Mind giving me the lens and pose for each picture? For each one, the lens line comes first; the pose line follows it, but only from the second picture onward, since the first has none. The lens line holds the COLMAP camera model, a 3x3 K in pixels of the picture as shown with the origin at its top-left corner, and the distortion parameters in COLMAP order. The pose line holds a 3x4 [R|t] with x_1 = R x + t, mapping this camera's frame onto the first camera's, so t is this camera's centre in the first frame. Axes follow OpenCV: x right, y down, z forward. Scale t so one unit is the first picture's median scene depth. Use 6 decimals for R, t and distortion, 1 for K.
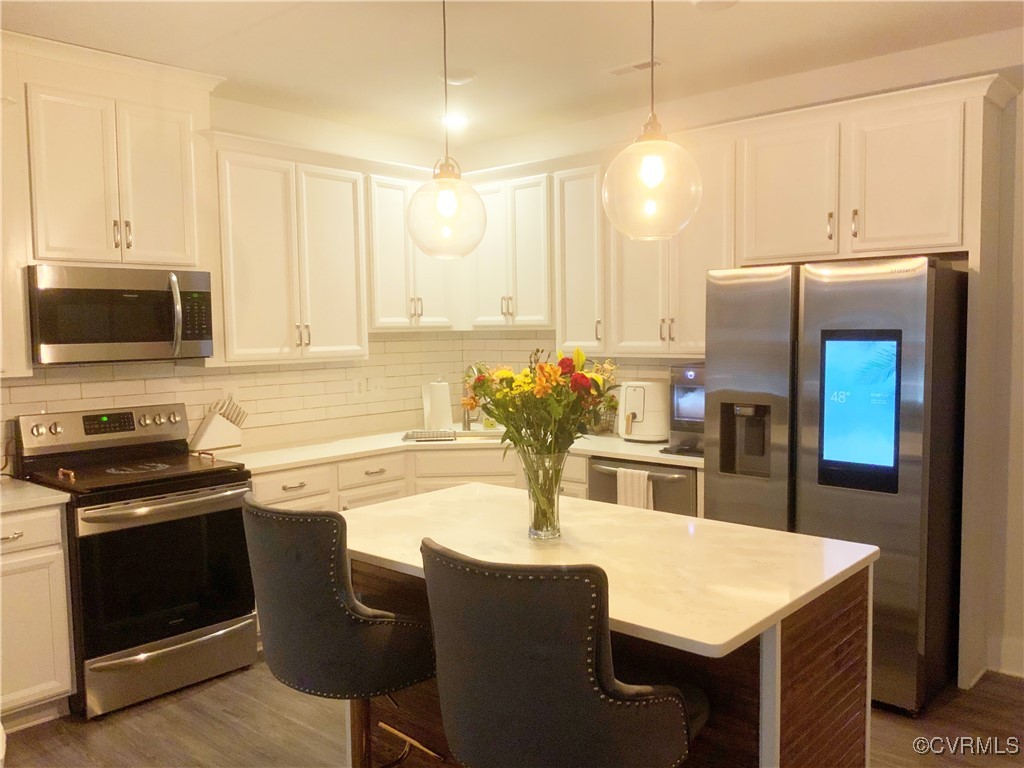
lens RADIAL K [[836.1, 0, 509.4], [0, 836.1, 387.0], [0, 0, 1]] dist [0.098100, -0.191799]
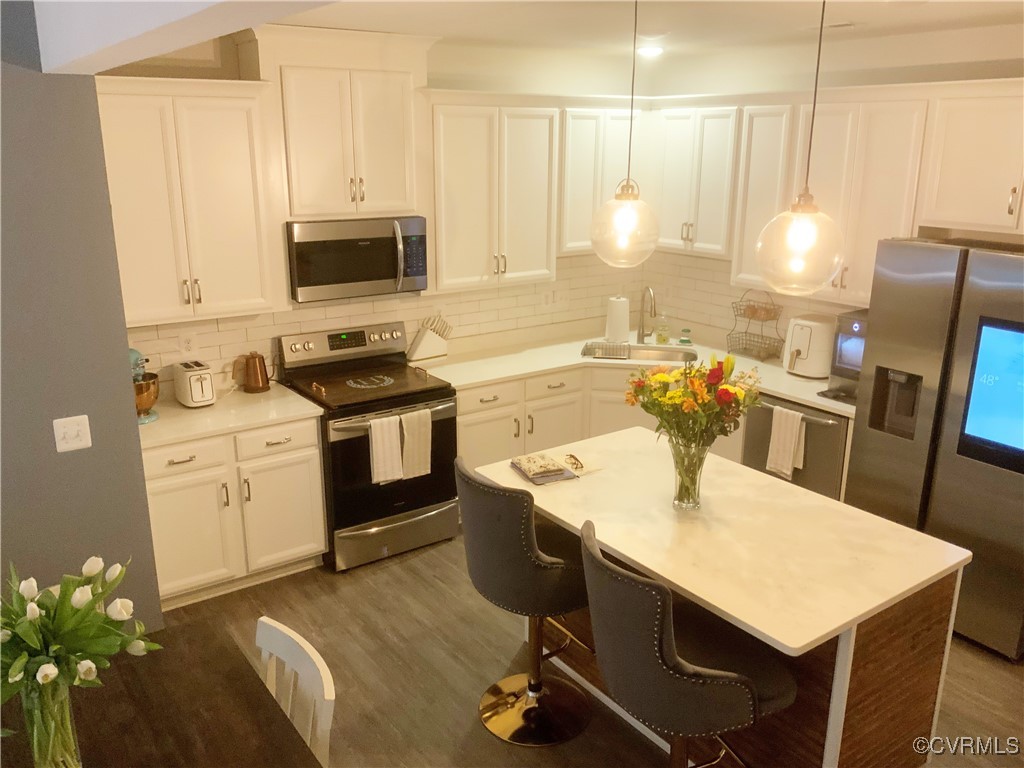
lens RADIAL K [[836.1, 0, 509.4], [0, 836.1, 387.0], [0, 0, 1]] dist [0.098100, -0.191799]
pose [[0.974373, 0.079870, -0.210279, 0.022602], [-0.033553, 0.975987, 0.215231, -0.164884], [0.222420, -0.202660, 0.953655, -0.134656]]
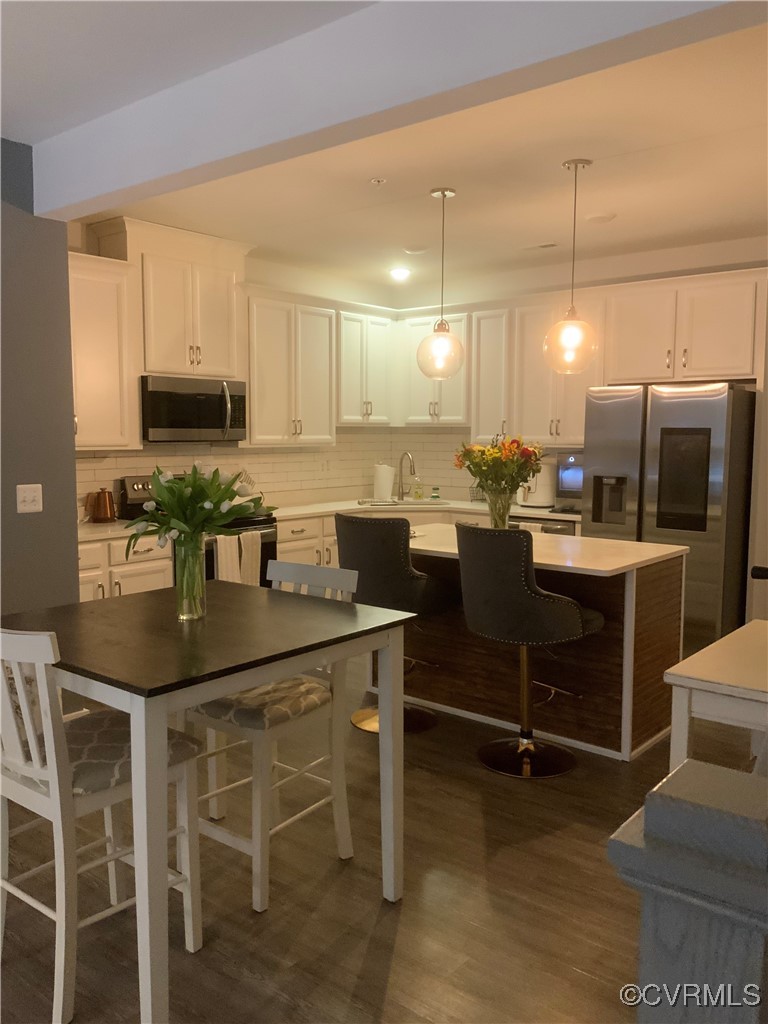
lens RADIAL K [[836.1, 0, 384.0], [0, 836.1, 512.0], [0, 0, 1]] dist [0.098100, -0.191799]
pose [[0.999201, 0.014671, 0.037186, -0.170823], [-0.015597, 0.999573, 0.024722, 0.049721], [-0.036808, -0.025283, 0.999002, -0.468953]]
